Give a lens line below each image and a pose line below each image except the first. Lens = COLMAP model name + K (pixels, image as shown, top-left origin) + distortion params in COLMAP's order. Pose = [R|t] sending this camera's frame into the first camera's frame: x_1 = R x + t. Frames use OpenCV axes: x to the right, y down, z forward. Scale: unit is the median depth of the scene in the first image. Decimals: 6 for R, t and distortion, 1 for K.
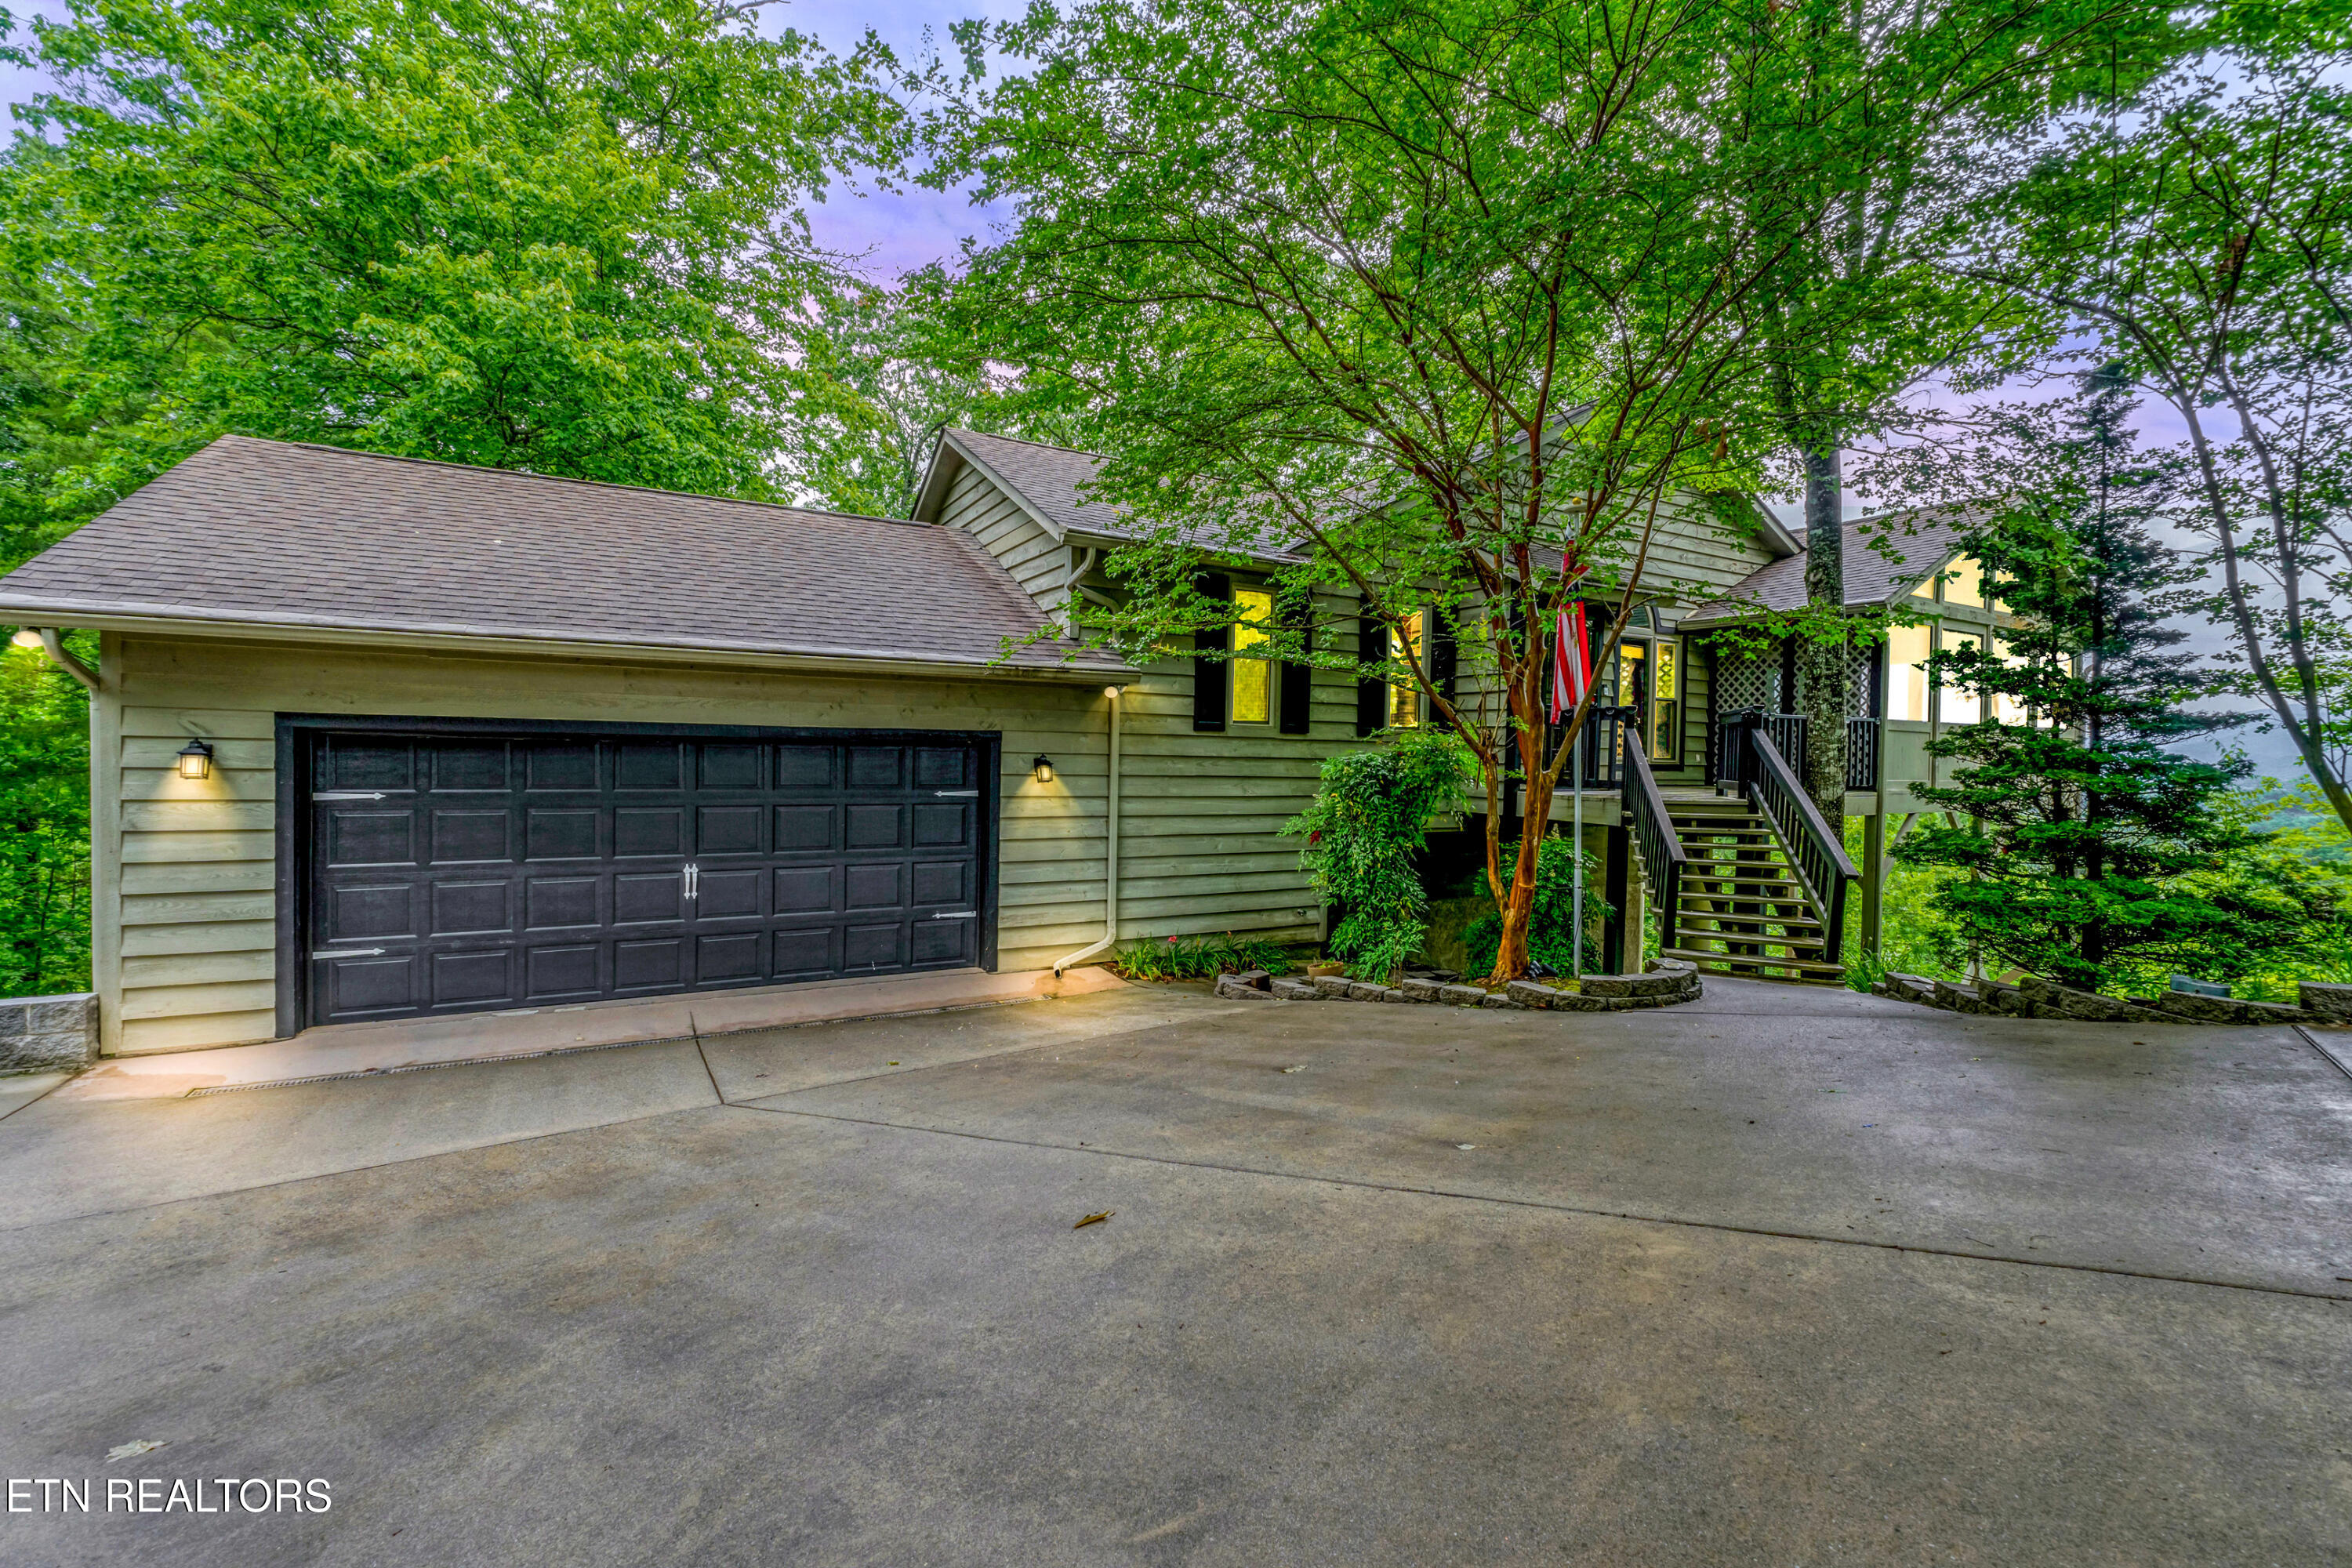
lens RADIAL K [[1021.7, 0, 1147.0], [0, 1021.7, 775.2], [0, 0, 1]] dist [-0.011622, -0.000202]
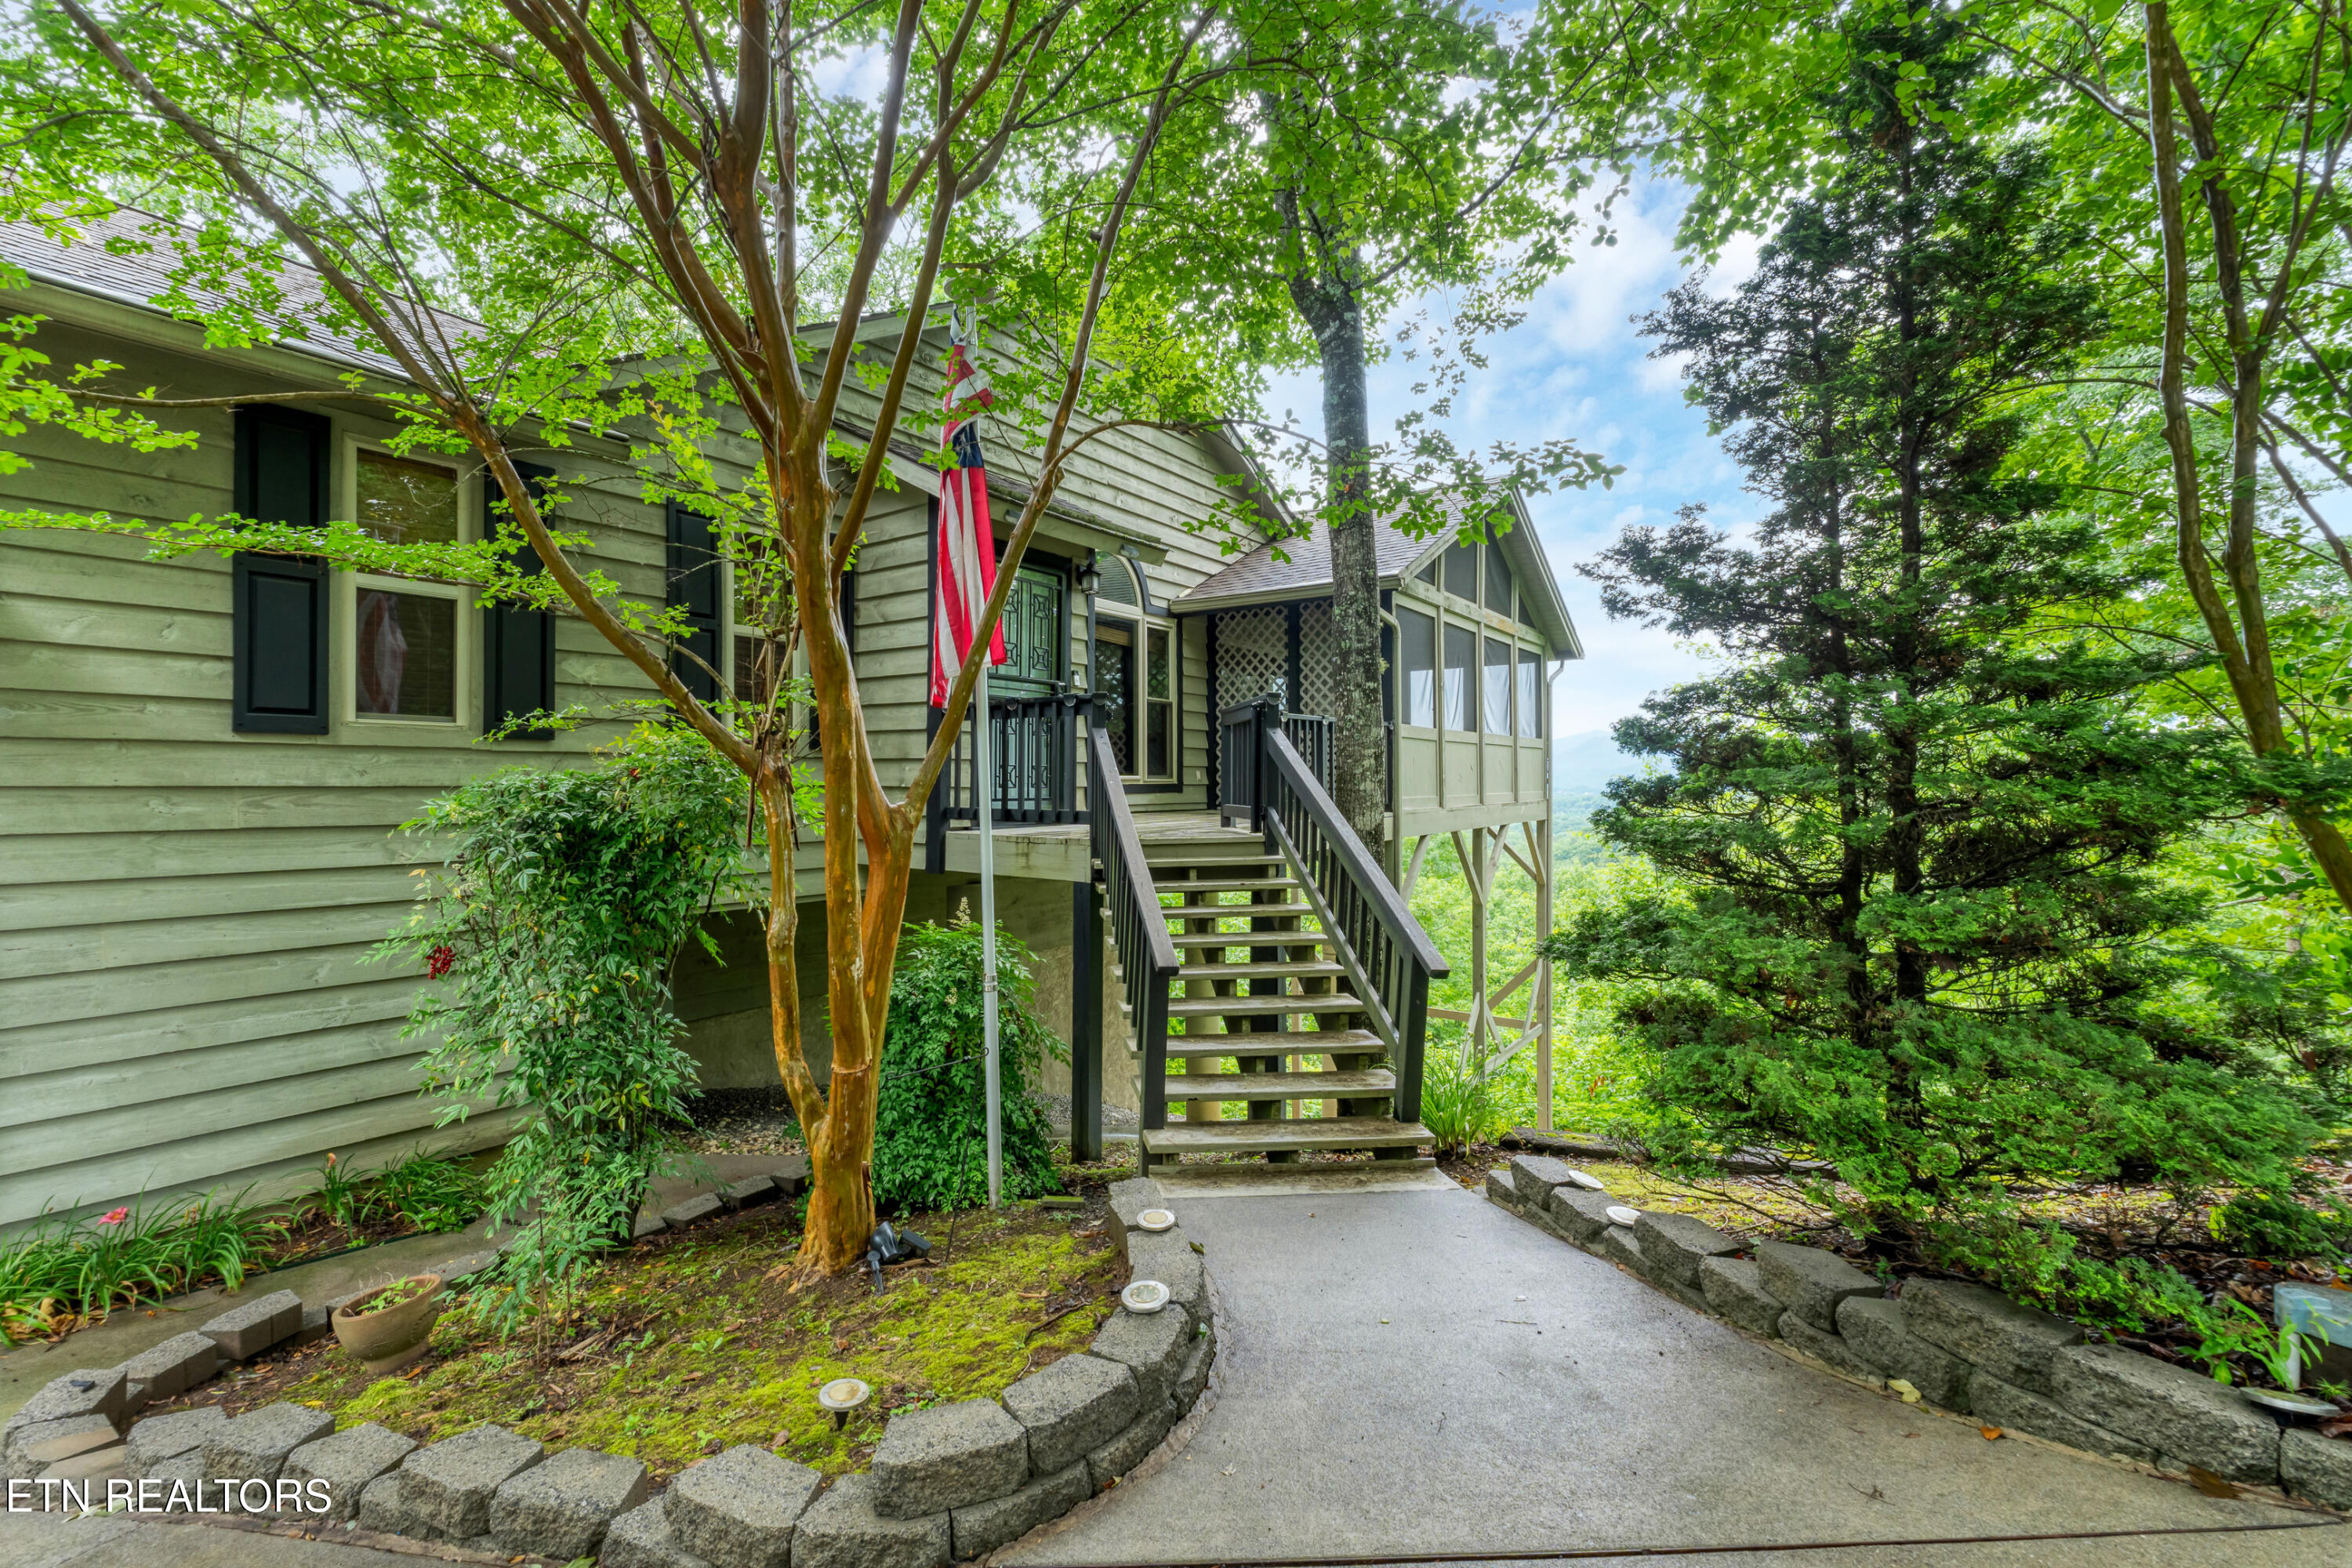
lens RADIAL K [[1021.7, 0, 1147.0], [0, 1021.7, 775.2], [0, 0, 1]] dist [-0.011622, -0.000202]
pose [[0.903744, -0.017587, 0.427712, 0.238430], [0.028950, 0.999379, -0.020077, -0.002980], [-0.427093, 0.030527, 0.903692, 0.432100]]
